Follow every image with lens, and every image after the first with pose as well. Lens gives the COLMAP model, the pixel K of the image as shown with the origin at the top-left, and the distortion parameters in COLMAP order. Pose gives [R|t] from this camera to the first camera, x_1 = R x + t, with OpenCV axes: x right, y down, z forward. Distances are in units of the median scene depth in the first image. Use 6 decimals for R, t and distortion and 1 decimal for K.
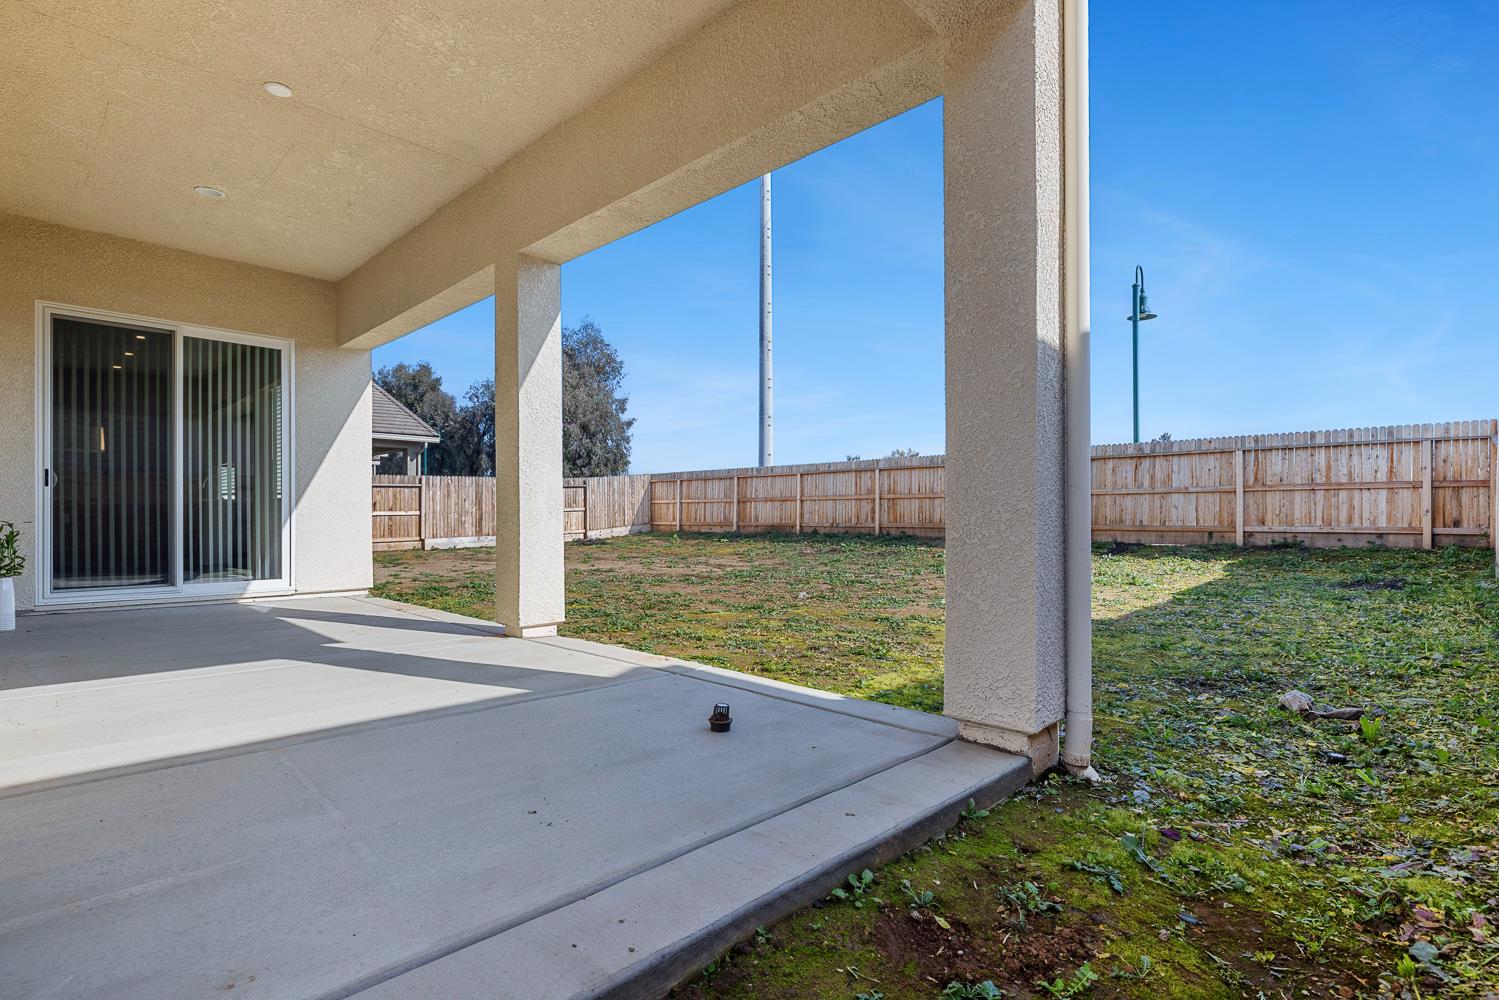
lens RADIAL K [[737.8, 0, 742.0], [0, 737.8, 524.4], [0, 0, 1]] dist [-0.002615, 0.000196]
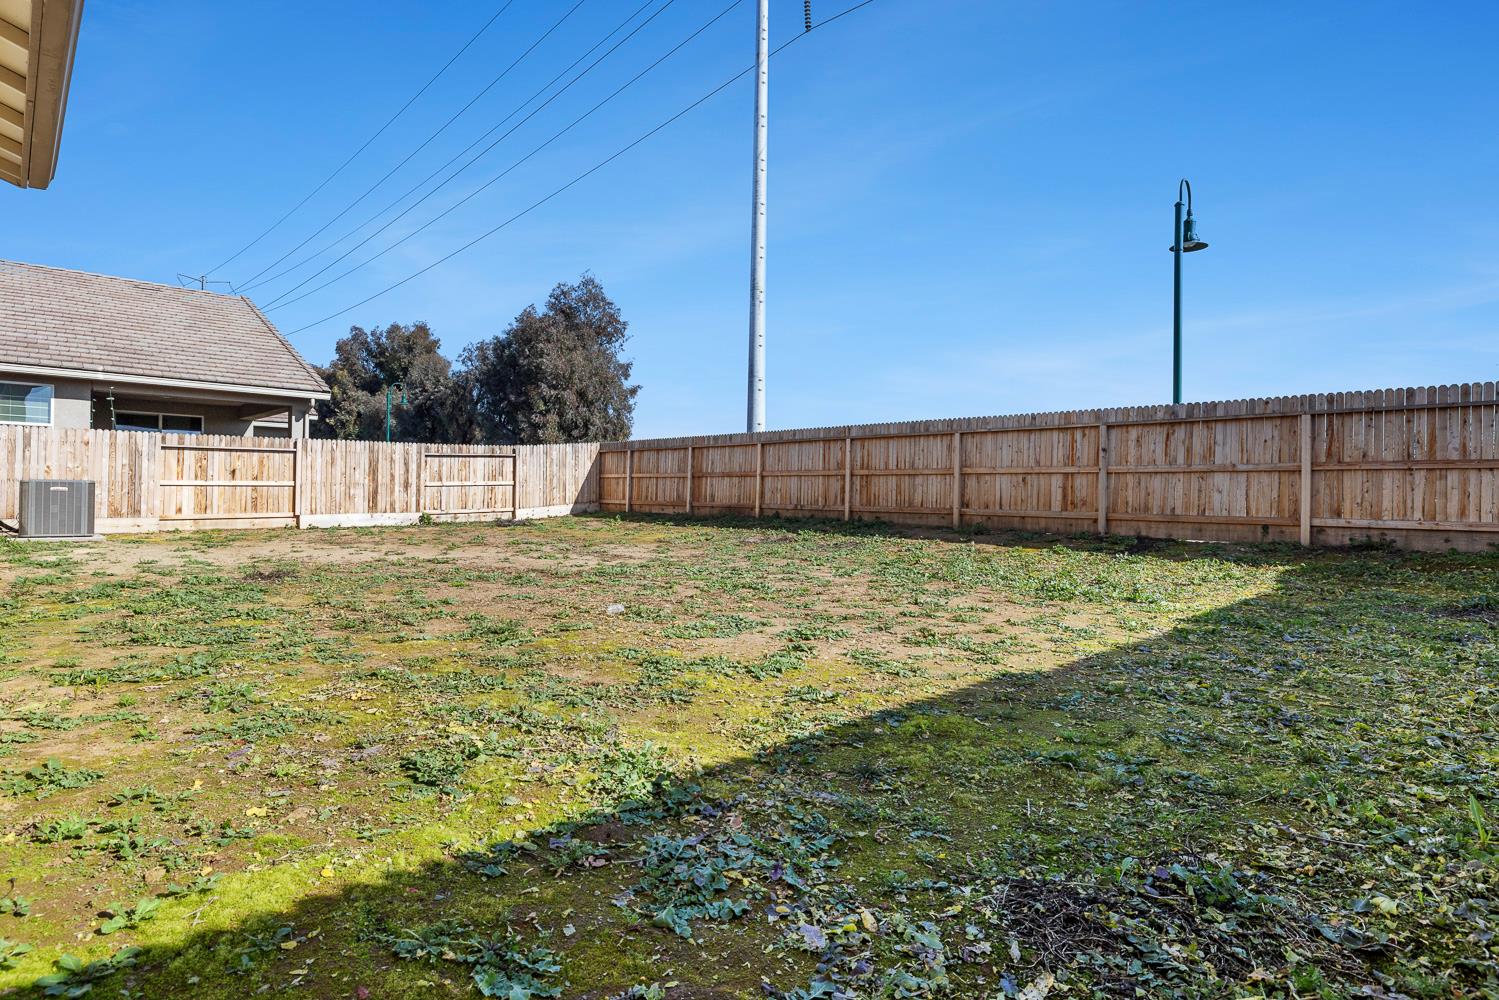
lens RADIAL K [[798.9, 0, 749.5], [0, 798.9, 500.0], [0, 0, 1]] dist [0.002984, -0.000780]
pose [[0.999132, 0.017842, -0.037648, 0.109507], [-0.018105, 0.999814, -0.006659, -0.000333], [0.037522, 0.007335, 0.999269, 0.132940]]
